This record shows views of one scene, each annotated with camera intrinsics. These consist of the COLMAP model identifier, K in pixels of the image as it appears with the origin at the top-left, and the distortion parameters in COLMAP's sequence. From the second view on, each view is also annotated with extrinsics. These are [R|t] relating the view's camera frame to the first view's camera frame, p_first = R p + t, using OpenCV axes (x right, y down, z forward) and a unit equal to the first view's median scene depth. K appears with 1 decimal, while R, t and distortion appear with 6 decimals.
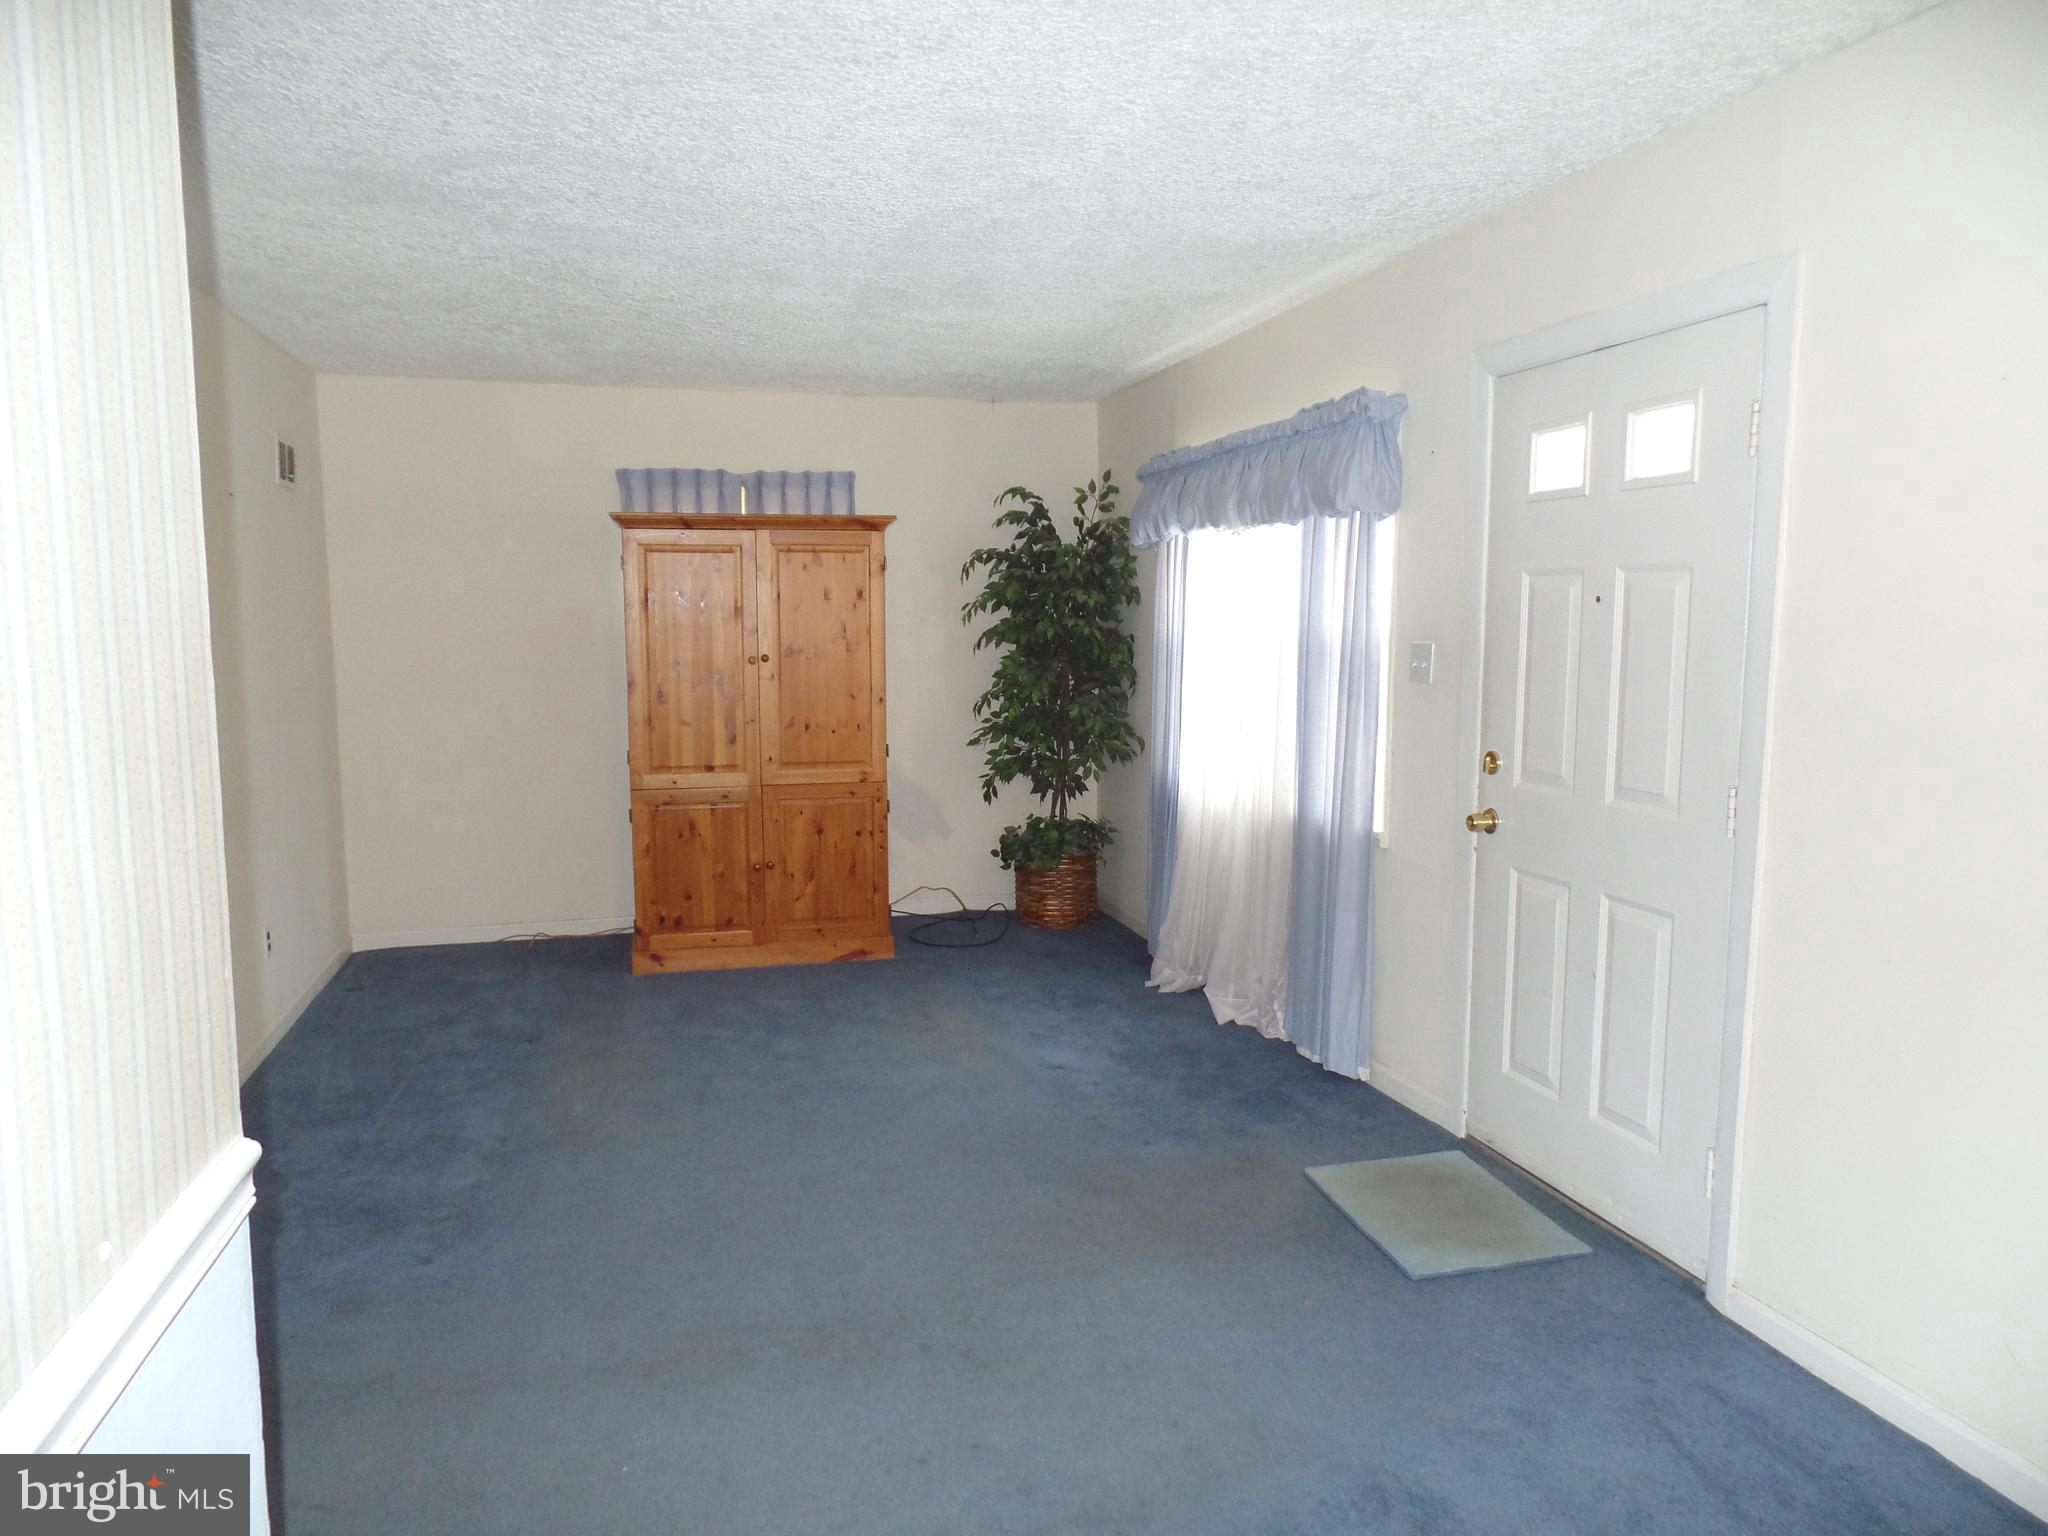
lens RADIAL K [[1392.1, 0, 1024.0], [0, 1392.1, 768.0], [0, 0, 1]] dist [-0.002890, -0.033040]
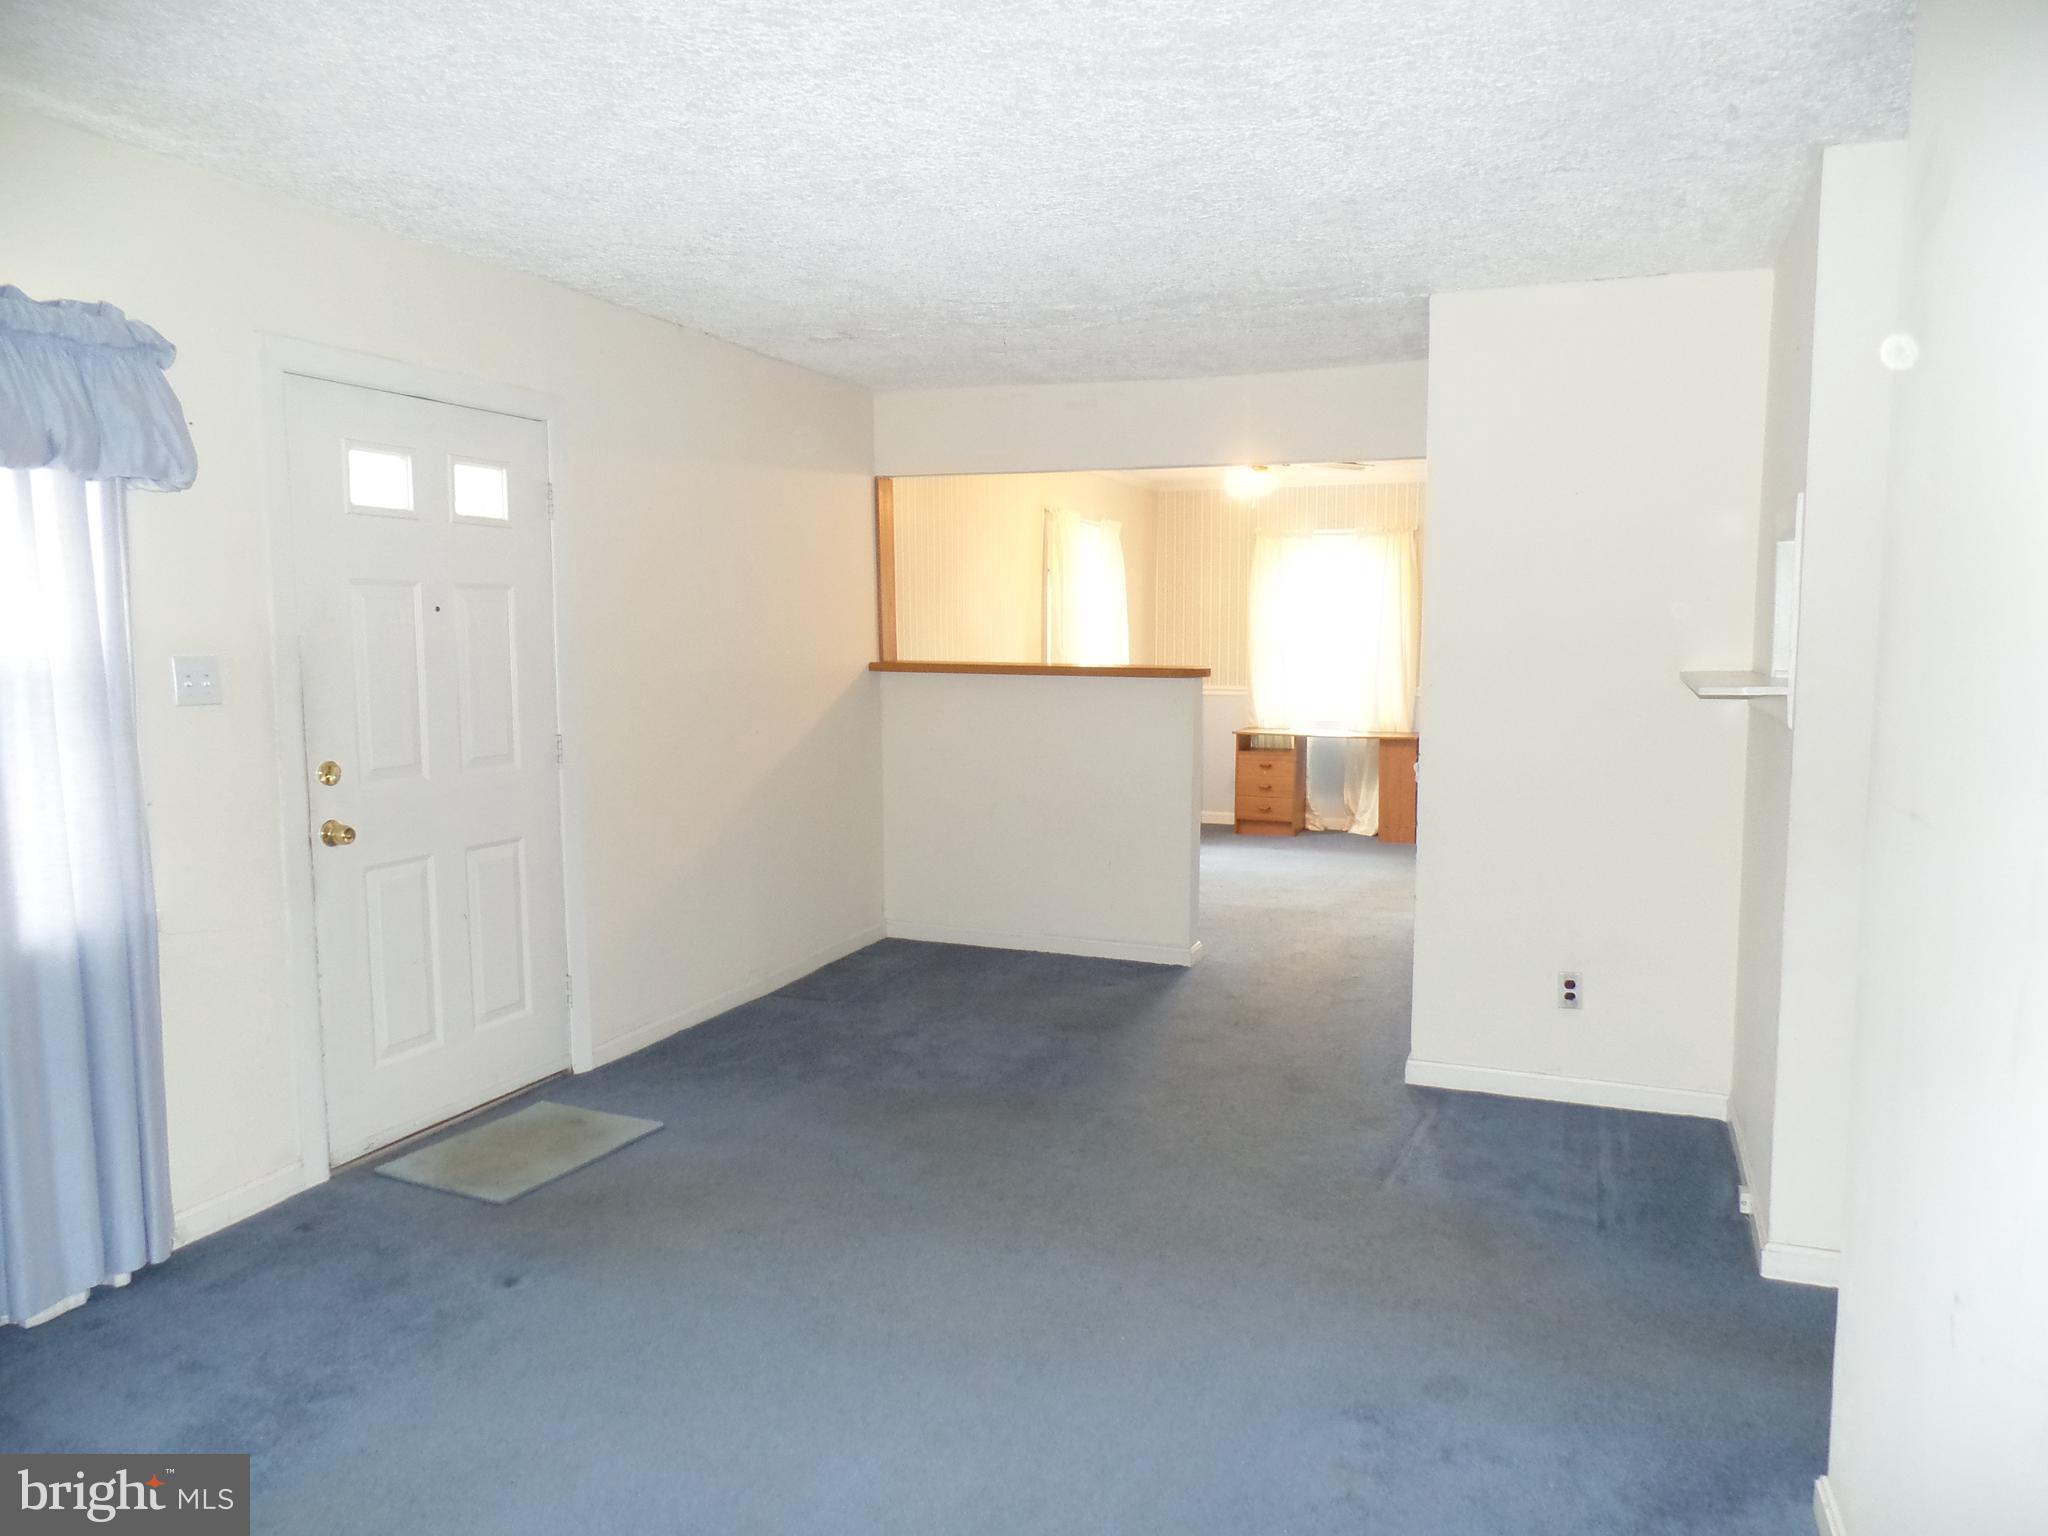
lens RADIAL K [[1392.1, 0, 1024.0], [0, 1392.1, 768.0], [0, 0, 1]] dist [-0.002890, -0.033040]
pose [[-0.790029, -0.054697, 0.610624, -0.729354], [0.075248, 0.979830, 0.185125, -0.171406], [-0.608434, 0.192202, -0.769978, 1.643762]]
